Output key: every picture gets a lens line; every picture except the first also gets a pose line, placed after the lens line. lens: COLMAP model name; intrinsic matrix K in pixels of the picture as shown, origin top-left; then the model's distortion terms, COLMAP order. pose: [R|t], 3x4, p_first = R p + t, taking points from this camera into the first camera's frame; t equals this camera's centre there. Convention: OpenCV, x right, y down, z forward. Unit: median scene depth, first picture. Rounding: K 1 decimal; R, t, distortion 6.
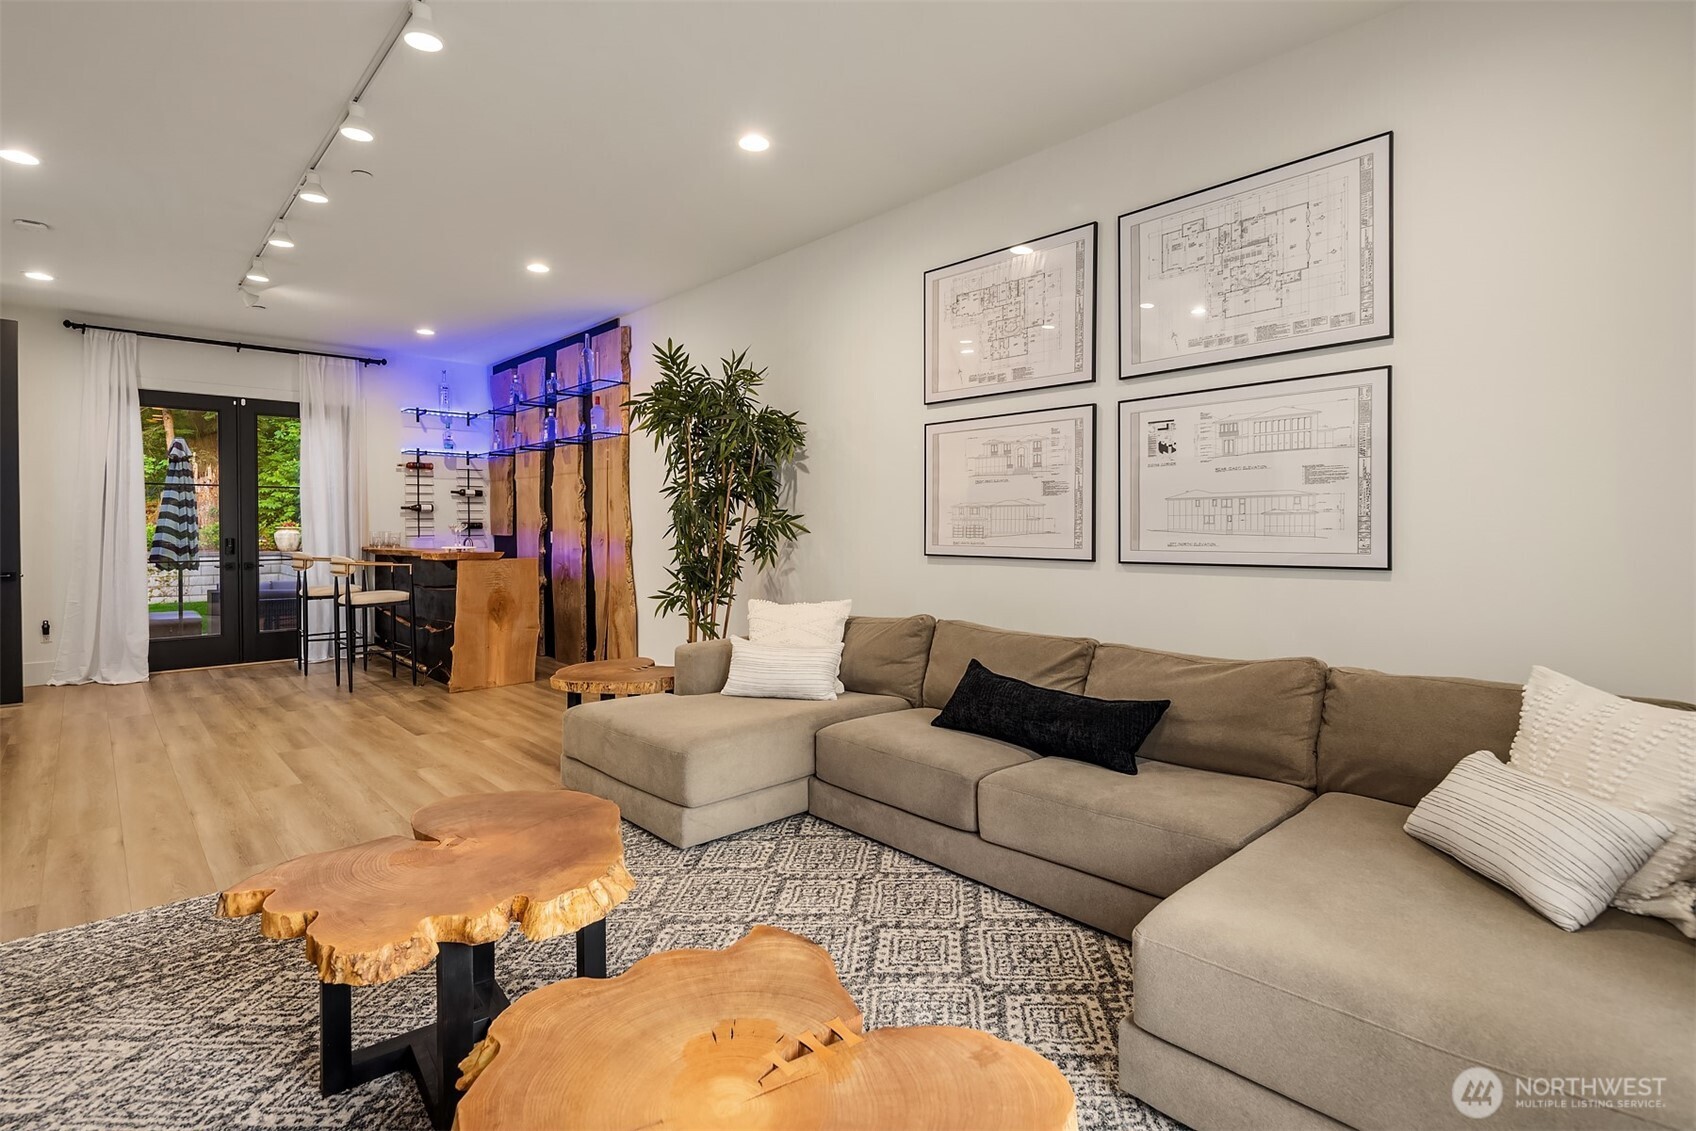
lens RADIAL K [[832.2, 0, 847.4], [0, 832.2, 555.7], [0, 0, 1]] dist [0.004392, 0.000740]
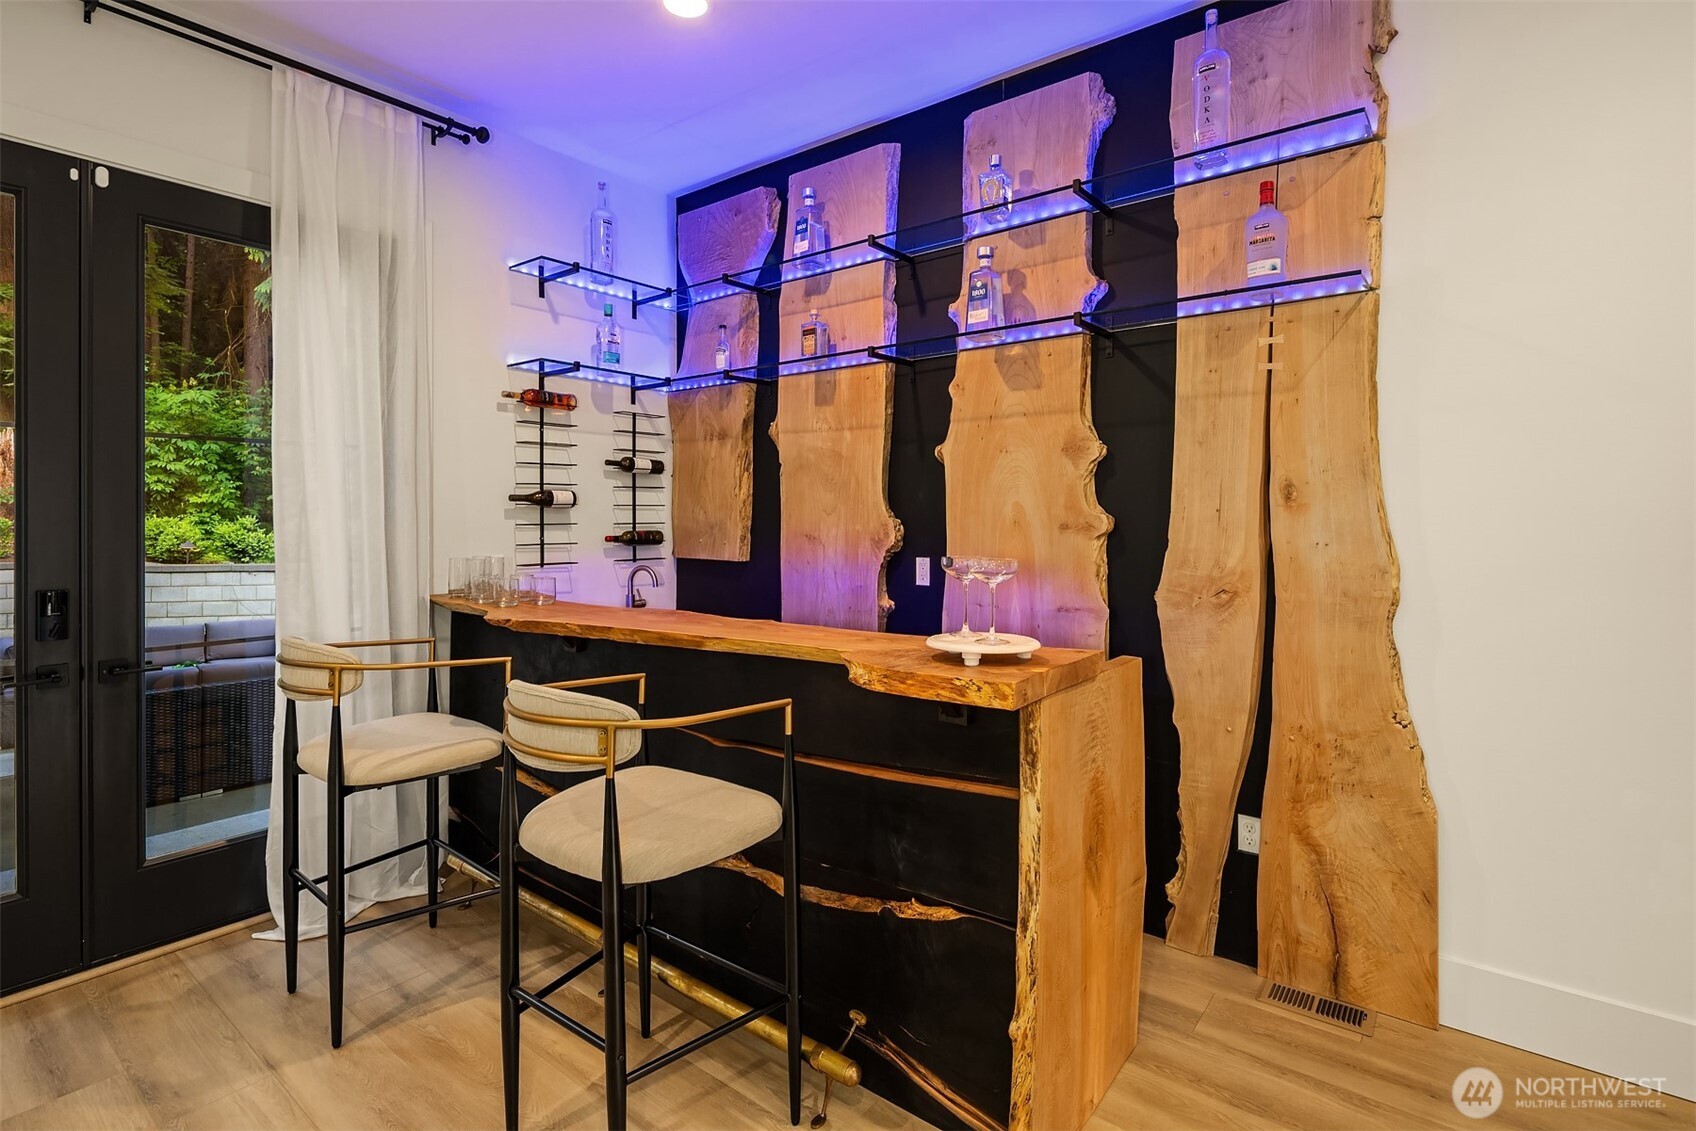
lens RADIAL K [[832.2, 0, 842.7], [0, 832.2, 531.0], [0, 0, 1]] dist [0.004392, 0.000740]
pose [[0.988239, 0.000265, 0.152914, -0.429239], [0.002091, 0.999881, -0.015253, -0.033648], [-0.152900, 0.015393, 0.988122, 0.557652]]
